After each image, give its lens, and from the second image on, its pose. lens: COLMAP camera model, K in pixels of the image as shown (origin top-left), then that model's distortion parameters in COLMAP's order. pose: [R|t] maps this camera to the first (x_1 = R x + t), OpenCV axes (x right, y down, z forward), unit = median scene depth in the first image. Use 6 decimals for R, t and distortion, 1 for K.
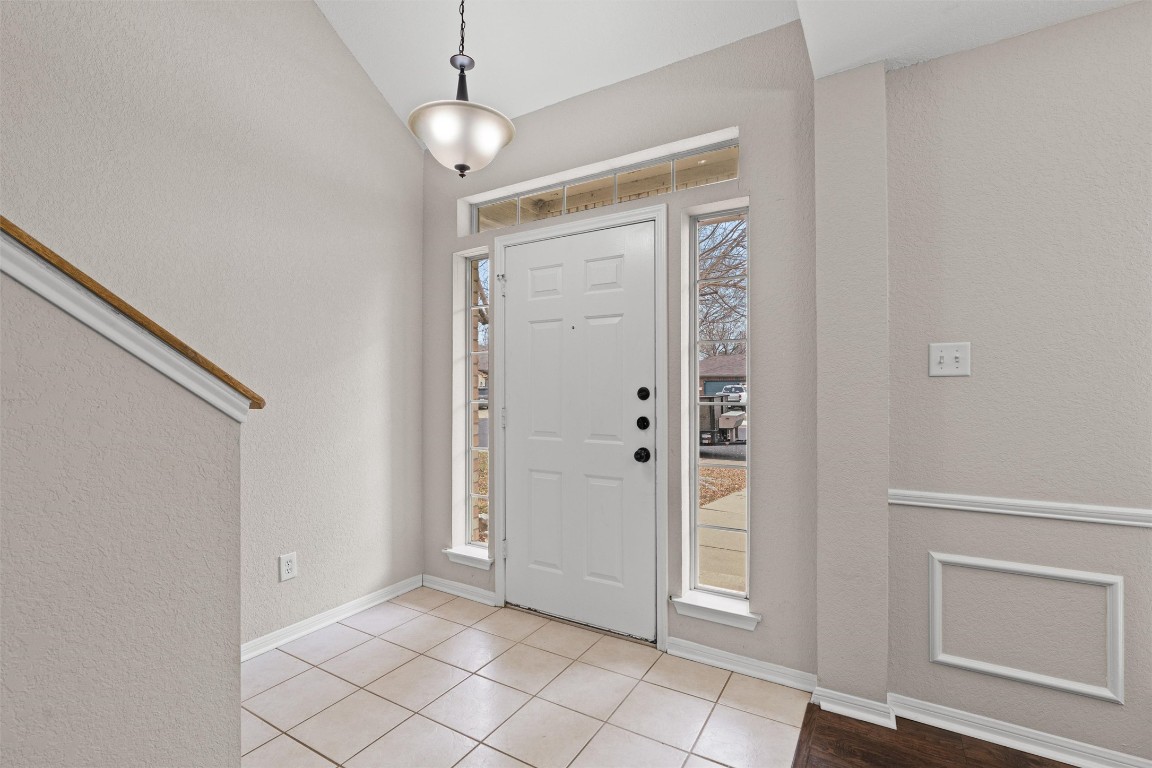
lens RADIAL K [[511.2, 0, 580.3], [0, 511.2, 388.3], [0, 0, 1]] dist [-0.002491, -0.000344]
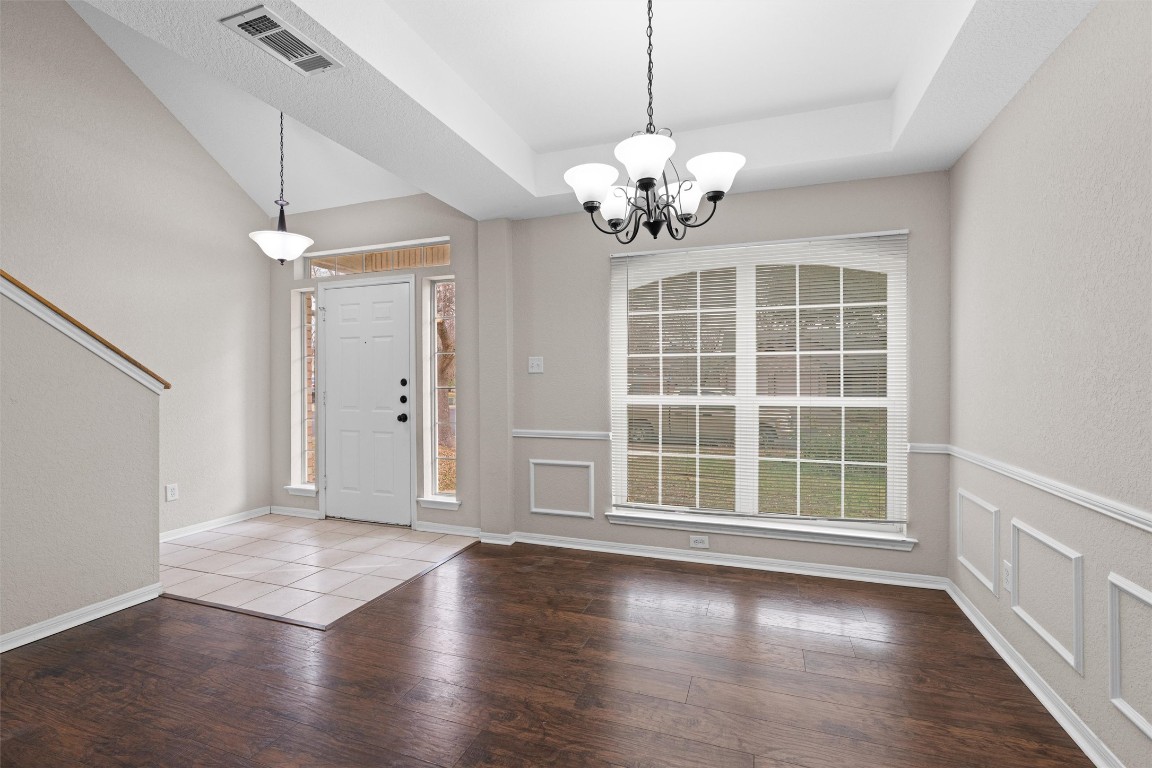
lens RADIAL K [[515.2, 0, 573.8], [0, 515.2, 379.5], [0, 0, 1]] dist [-0.000729, 0.000308]
pose [[0.983629, -0.001409, 0.180199, 0.382540], [0.001259, 0.999999, 0.000947, -0.000114], [-0.180200, -0.000705, 0.983630, -0.831293]]
